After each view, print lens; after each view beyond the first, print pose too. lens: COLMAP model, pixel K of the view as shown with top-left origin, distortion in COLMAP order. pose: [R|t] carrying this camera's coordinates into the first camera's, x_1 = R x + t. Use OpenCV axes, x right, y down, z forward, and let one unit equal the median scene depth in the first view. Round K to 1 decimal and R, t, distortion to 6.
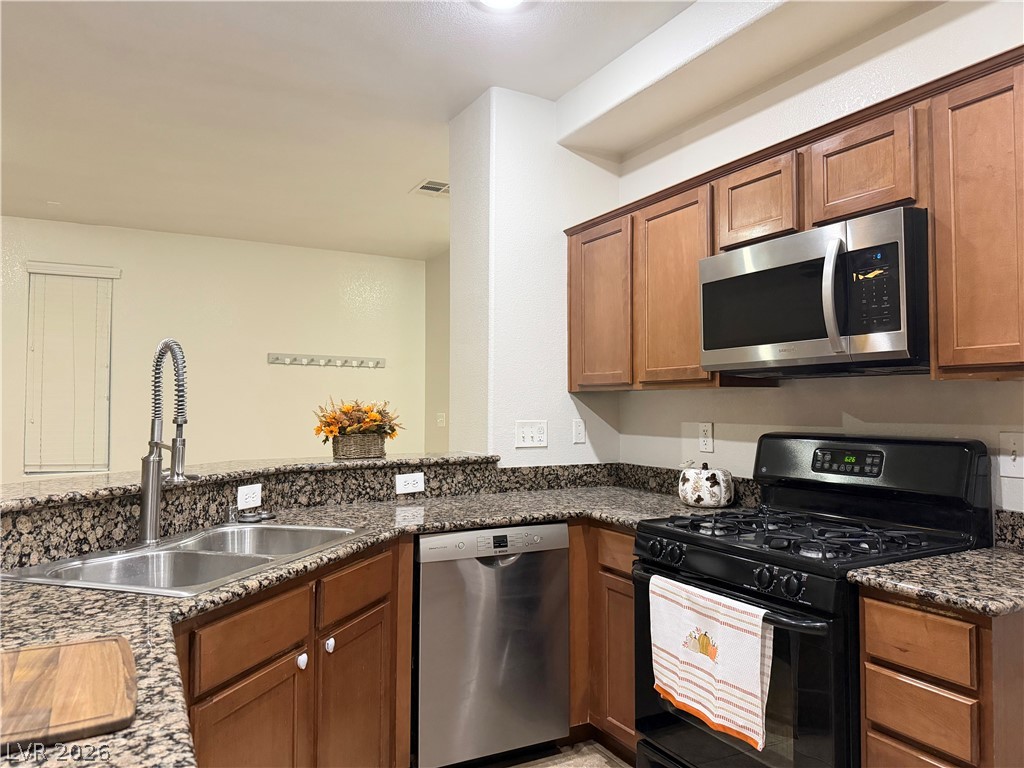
lens RADIAL K [[713.9, 0, 511.8], [0, 713.9, 385.2], [0, 0, 1]] dist [0.118490, -0.186896]
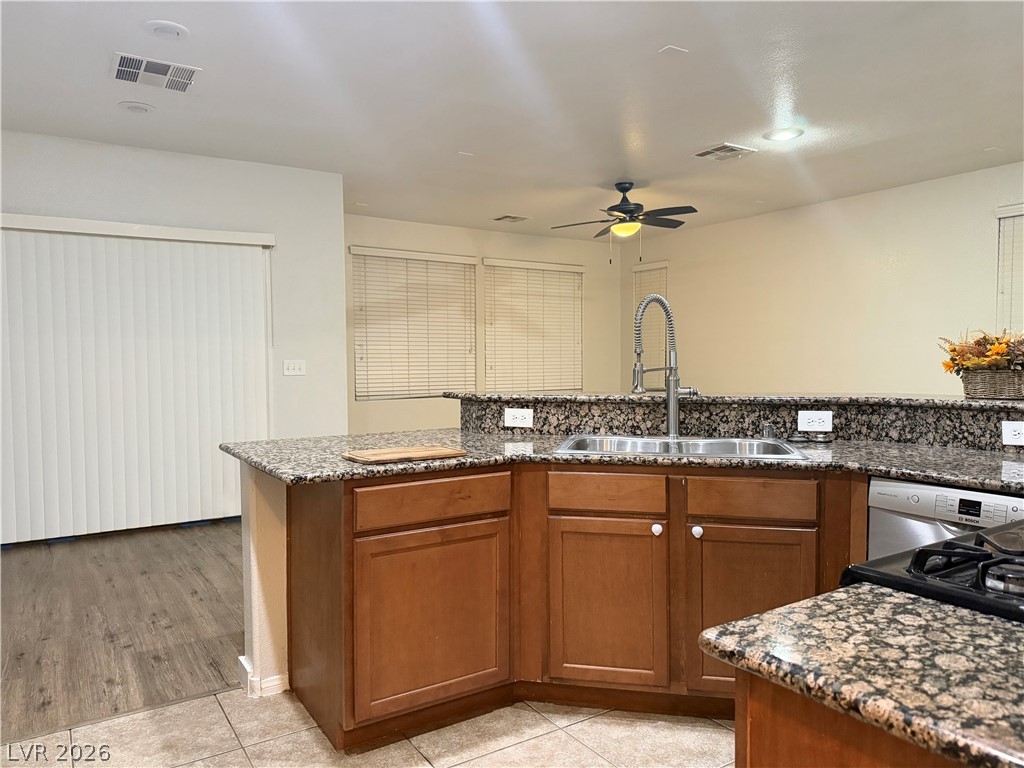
lens RADIAL K [[716.1, 0, 515.3], [0, 716.1, 386.4], [0, 0, 1]] dist [0.095322, -0.144007]
pose [[0.089356, 0.037594, -0.995290, 0.641714], [0.037795, 0.998440, 0.041106, 0.033949], [0.995282, -0.041290, 0.087796, 0.406777]]
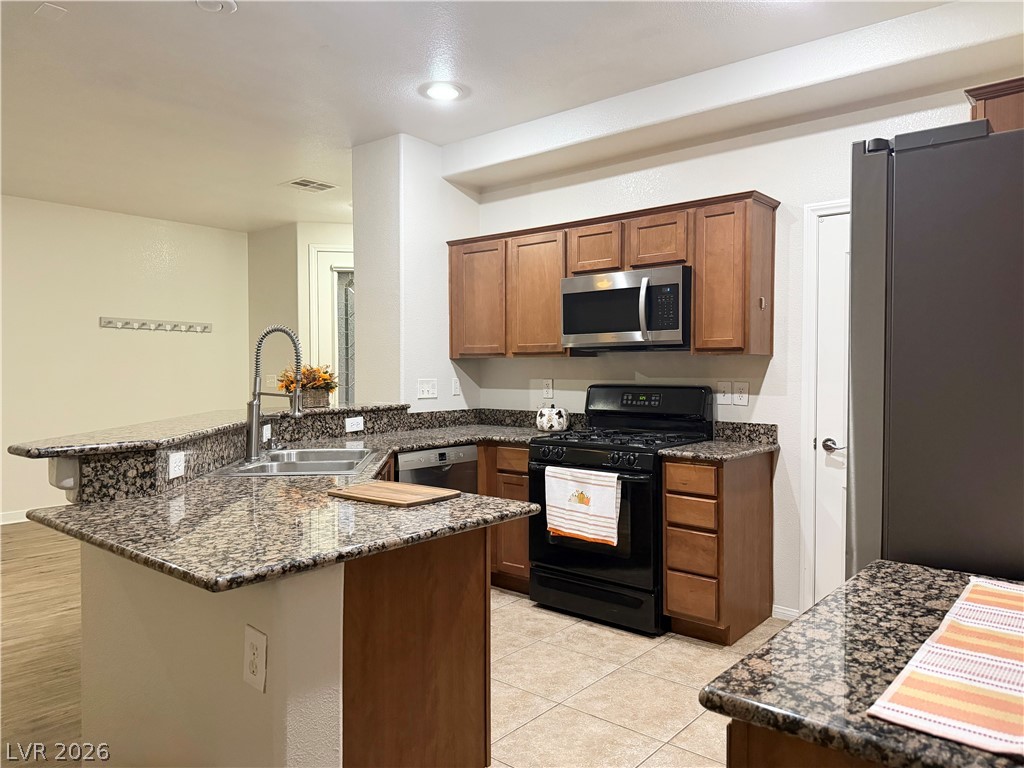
lens RADIAL K [[713.9, 0, 511.8], [0, 713.9, 385.2], [0, 0, 1]] dist [0.118490, -0.186896]
pose [[0.928938, -0.009401, 0.370115, -0.399251], [-0.010092, 0.998663, 0.050696, -0.012885], [-0.370097, -0.050829, 0.927602, -0.422585]]
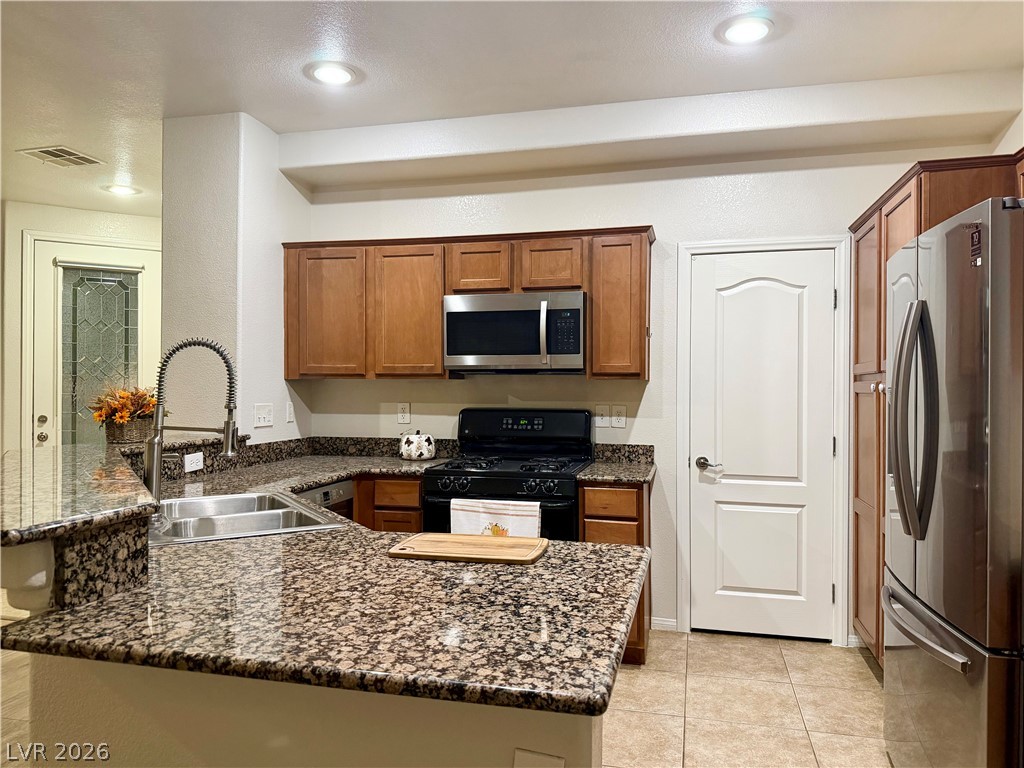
lens RADIAL K [[713.9, 0, 511.8], [0, 713.9, 385.2], [0, 0, 1]] dist [0.118490, -0.186896]
pose [[0.671012, 0.004866, 0.741430, -0.687518], [-0.025205, 0.999550, 0.016250, -0.012084], [-0.741018, -0.029592, 0.670833, -0.111814]]
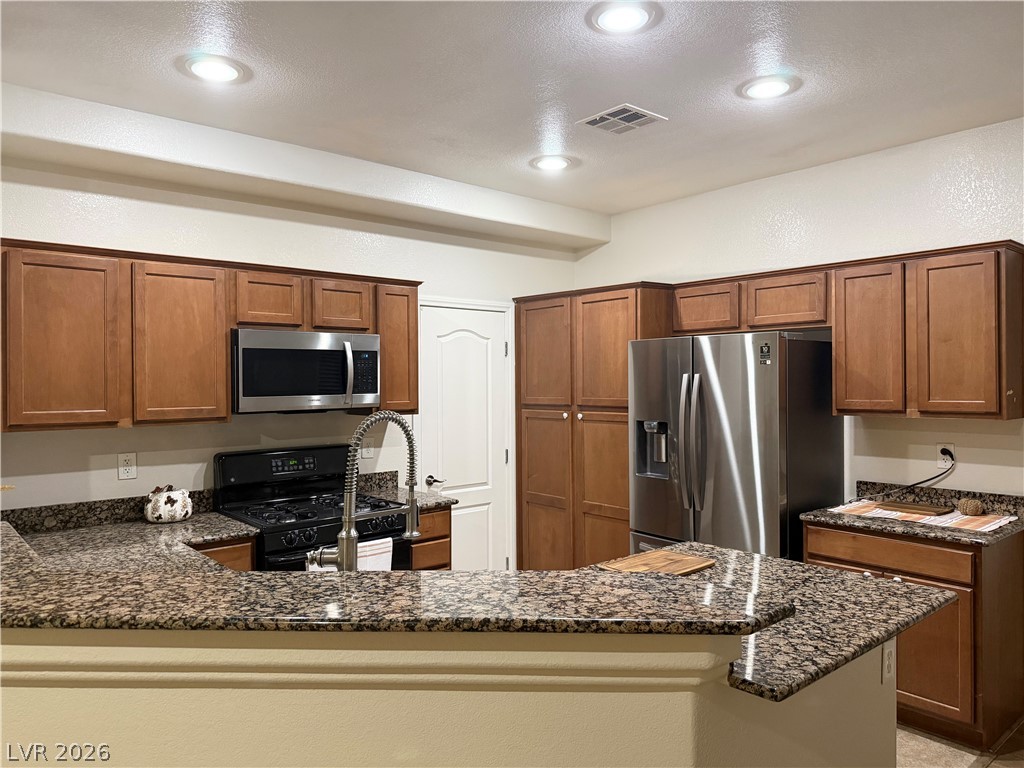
lens RADIAL K [[716.1, 0, 515.3], [0, 716.1, 386.4], [0, 0, 1]] dist [0.095322, -0.144007]
pose [[-0.224643, -0.007046, 0.974416, -1.058229], [-0.019924, 0.999798, 0.002636, -0.073373], [-0.974237, -0.018822, -0.224738, 0.721793]]
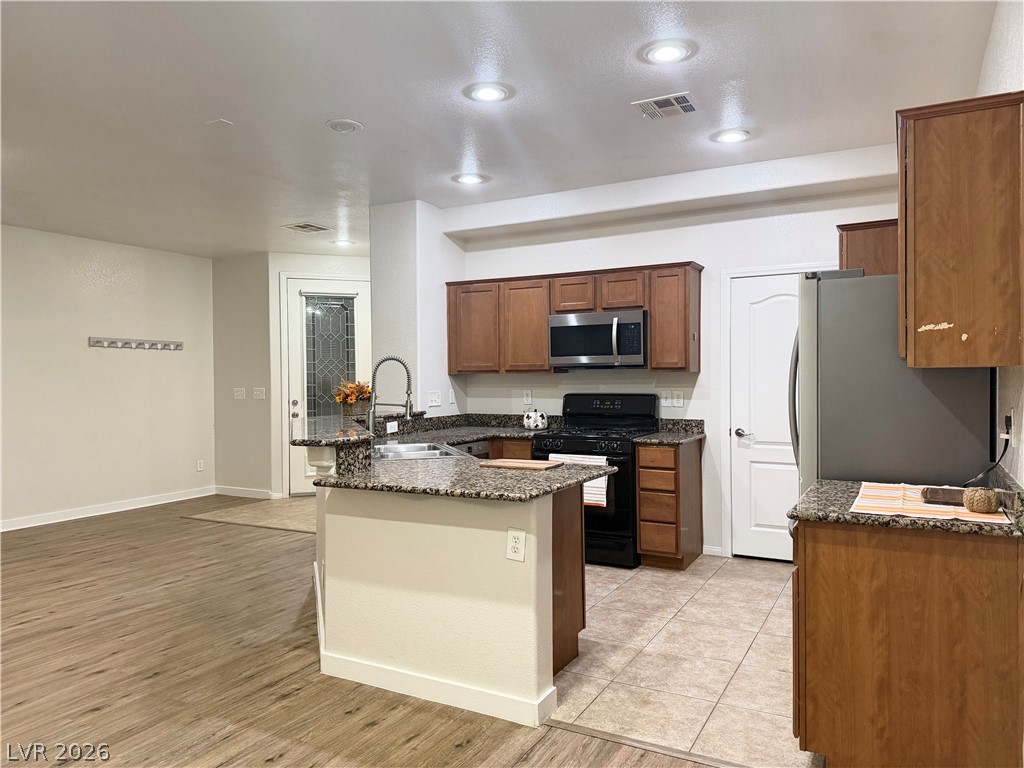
lens RADIAL K [[713.9, 0, 511.8], [0, 713.9, 385.2], [0, 0, 1]] dist [0.118490, -0.186896]
pose [[0.835108, -0.016064, 0.549852, -0.932079], [-0.006743, 0.999199, 0.039434, -0.042329], [-0.550045, -0.036639, 0.834331, -0.686839]]
